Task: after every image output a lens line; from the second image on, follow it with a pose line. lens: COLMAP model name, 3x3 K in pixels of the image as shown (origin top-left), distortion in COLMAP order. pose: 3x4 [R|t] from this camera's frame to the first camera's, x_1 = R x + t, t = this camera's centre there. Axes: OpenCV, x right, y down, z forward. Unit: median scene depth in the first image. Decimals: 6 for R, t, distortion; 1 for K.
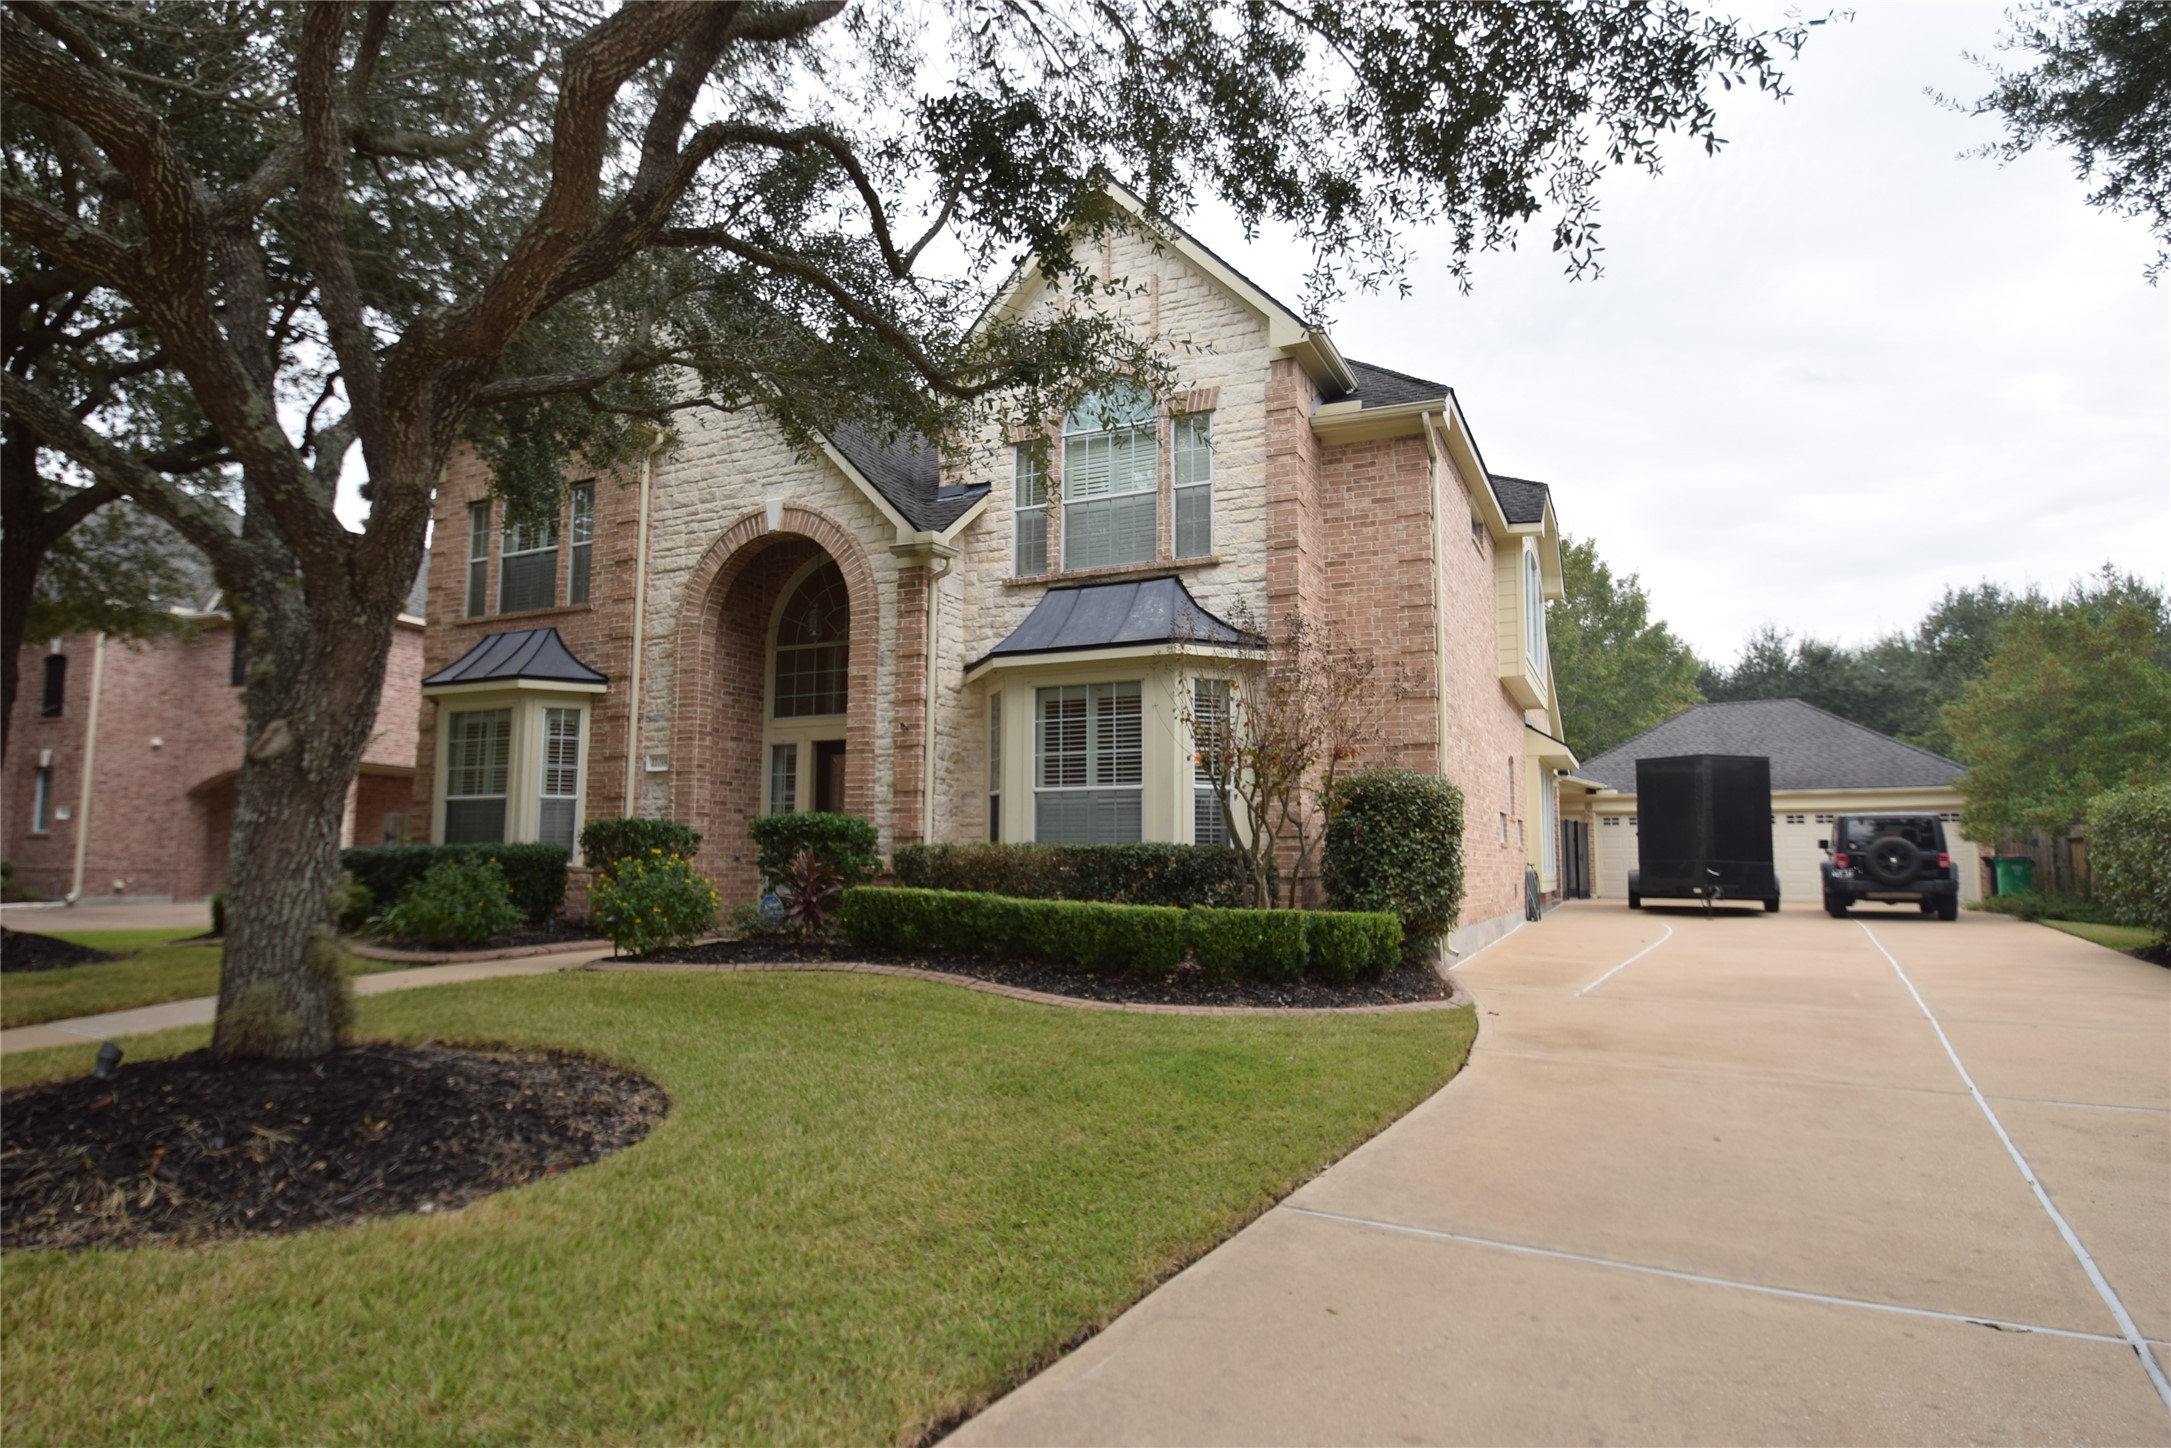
lens RADIAL K [[1110.4, 0, 1079.9], [0, 1110.4, 727.3], [0, 0, 1]] dist [-0.015395, -0.002710]
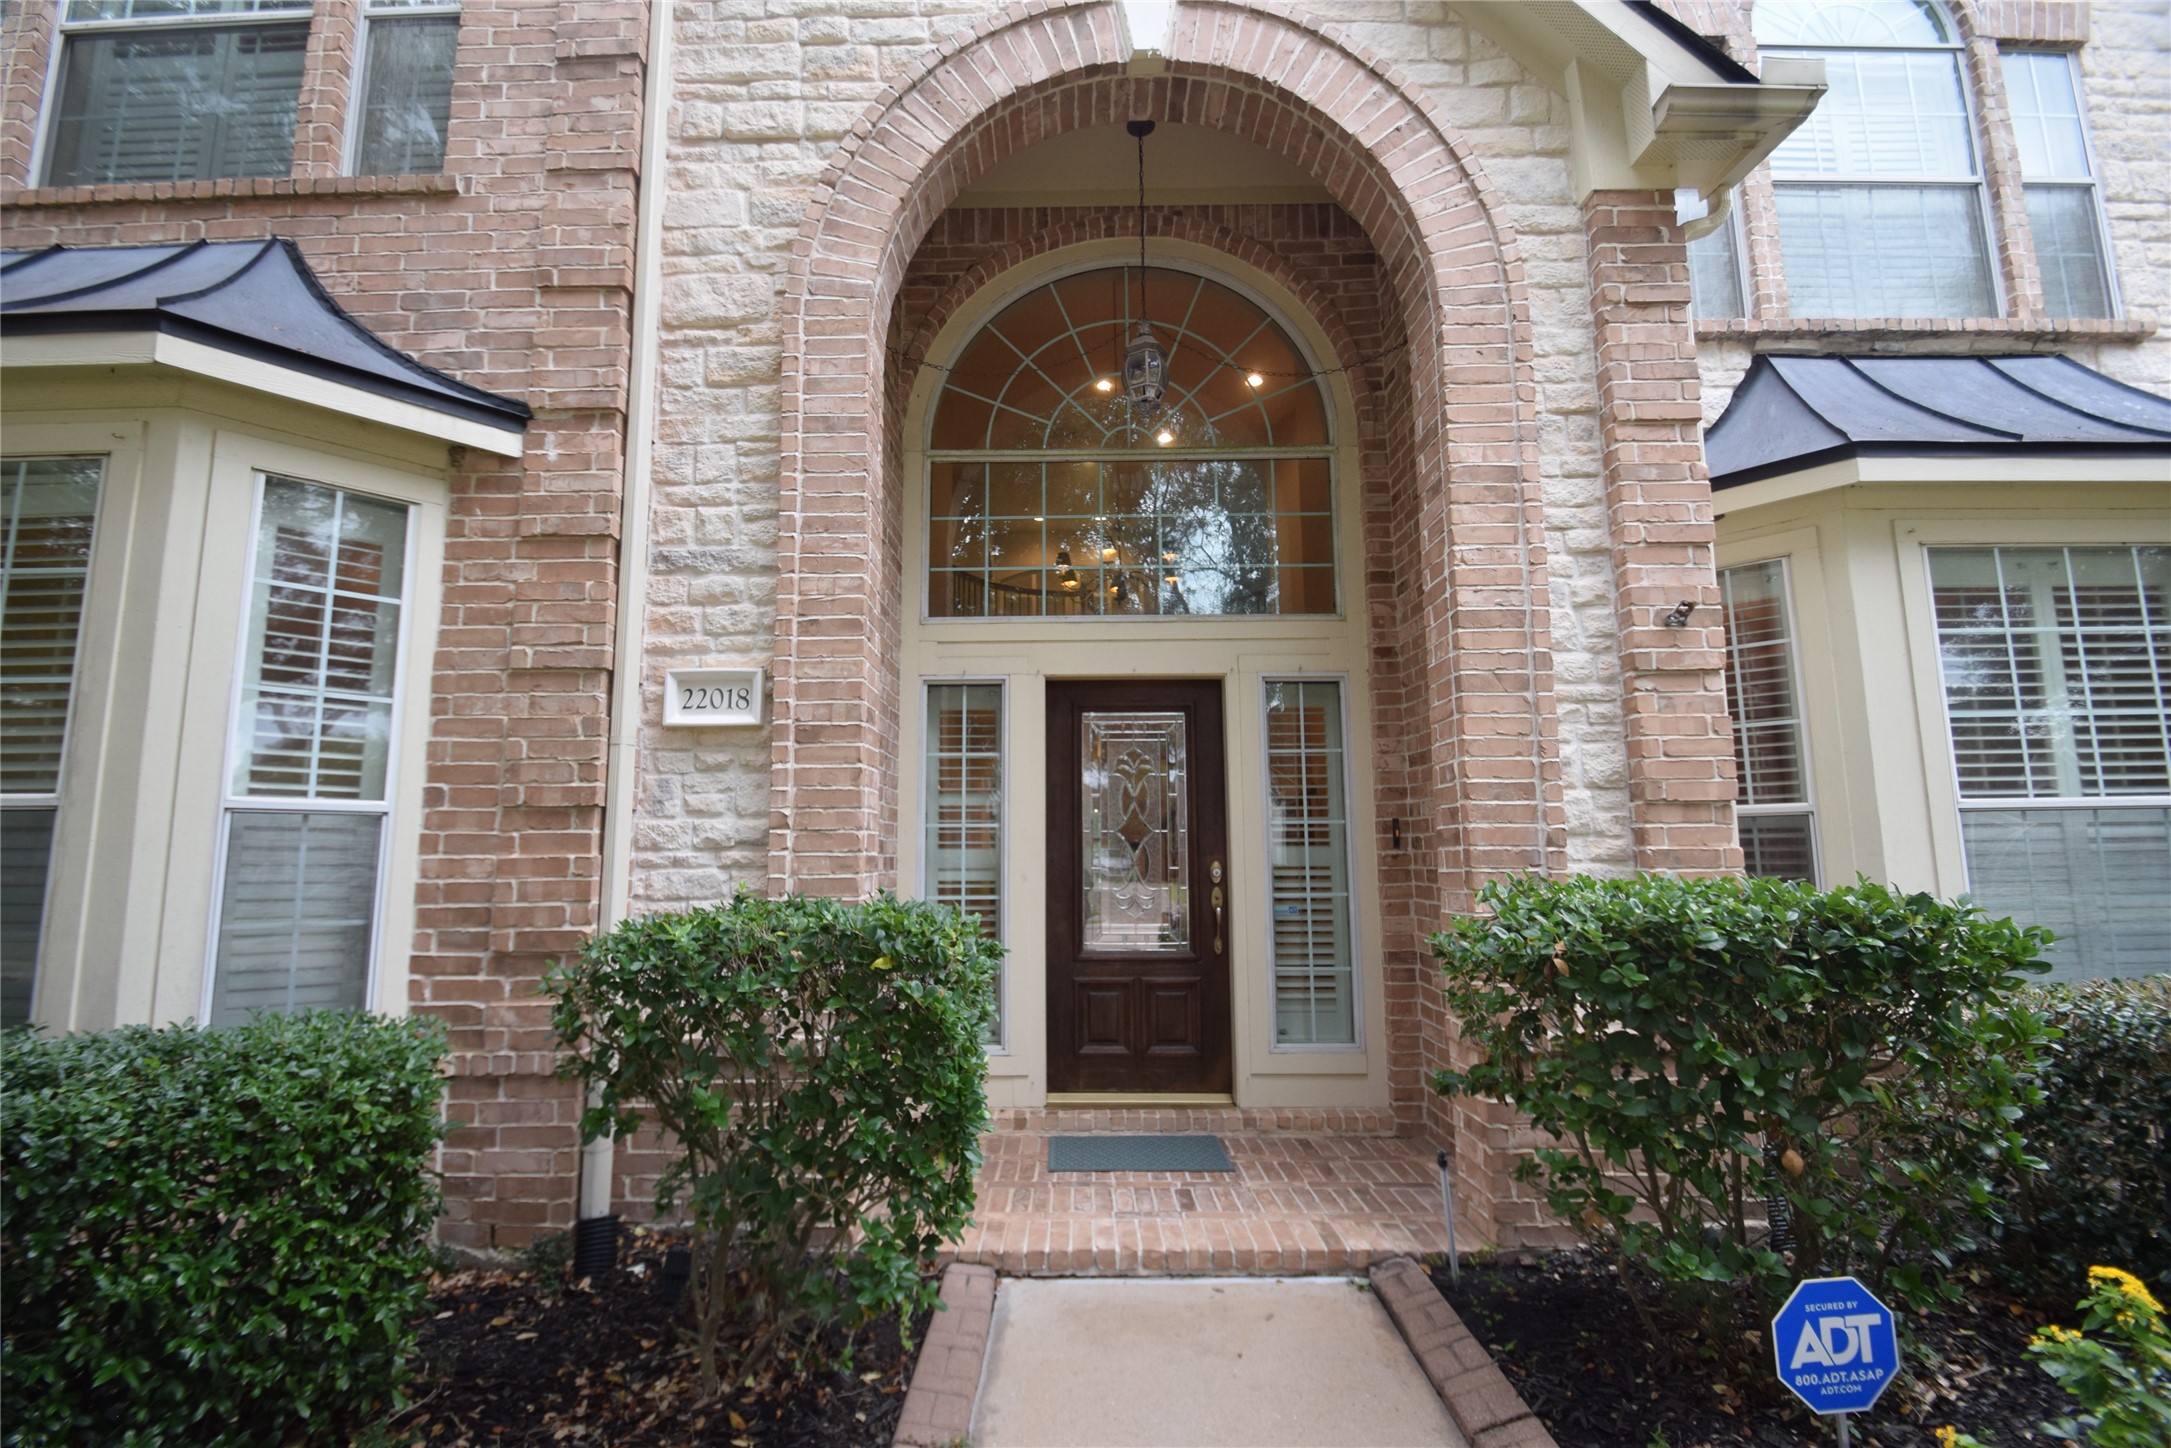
lens RADIAL K [[946.1, 0, 1089.8], [0, 946.1, 730.1], [0, 0, 1]] dist [-0.003830, -0.004770]
pose [[0.910873, 0.043998, 0.410335, -0.393566], [-0.037498, 0.999011, -0.023878, 0.043116], [-0.410980, 0.006363, 0.911622, 0.712037]]
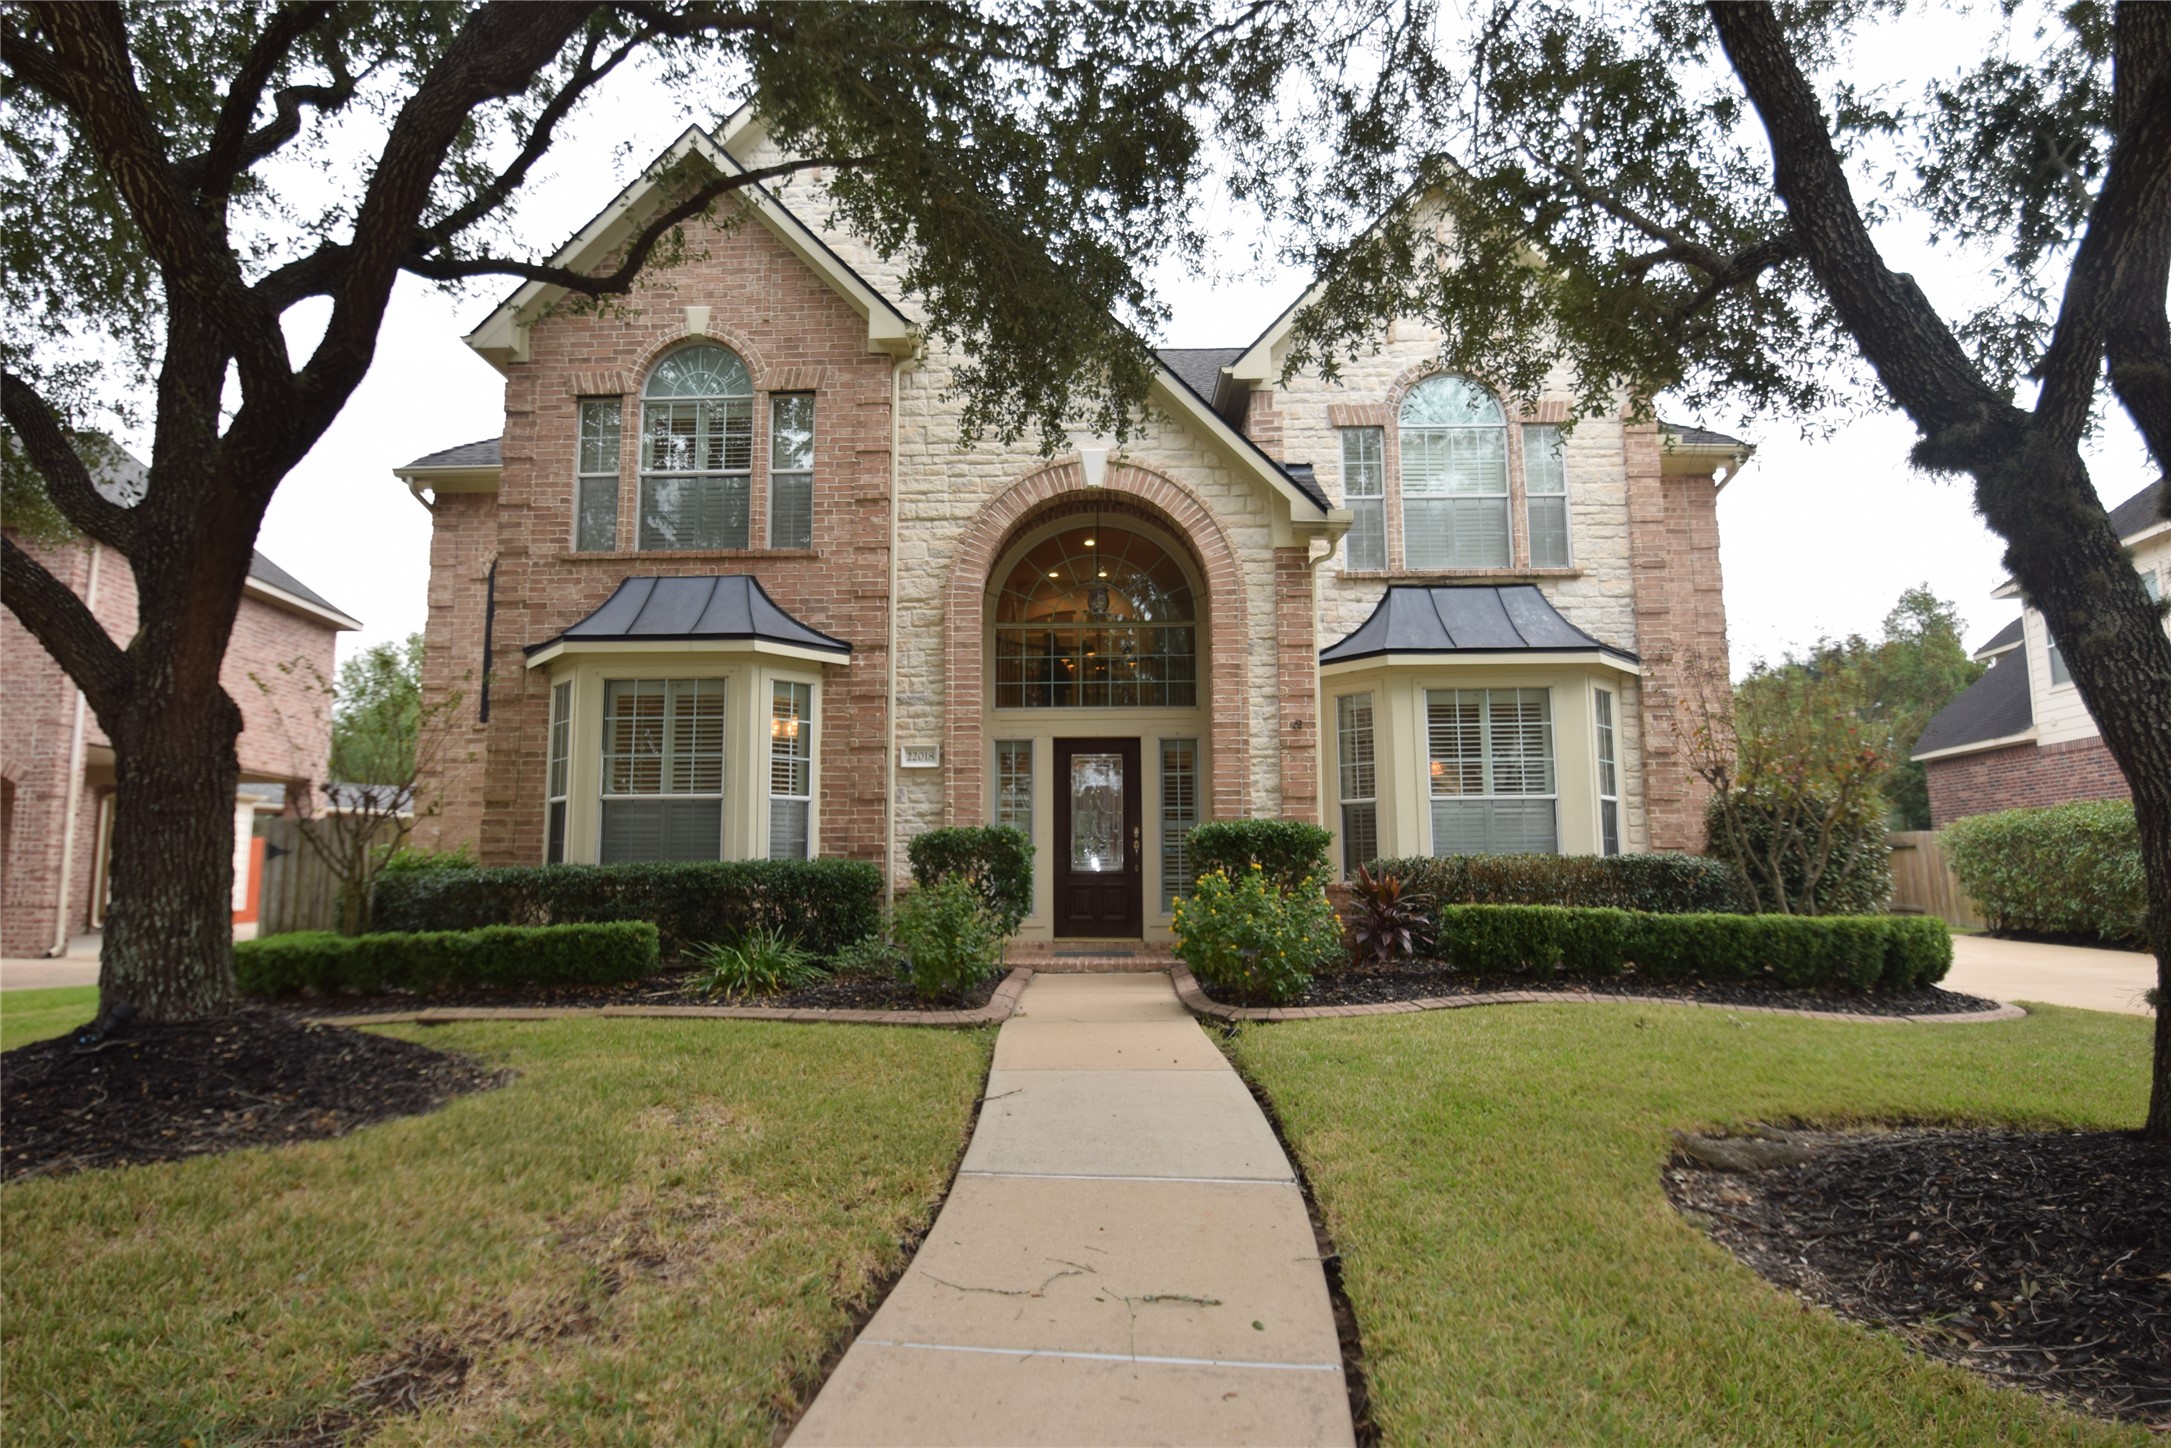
lens RADIAL K [[1110.4, 0, 1091.5], [0, 1110.4, 715.8], [0, 0, 1]] dist [-0.015395, -0.002710]
pose [[0.921088, 0.044233, 0.386833, -0.578190], [-0.036928, 0.998972, -0.026299, 0.018960], [-0.387598, 0.009939, 0.921775, 0.215608]]
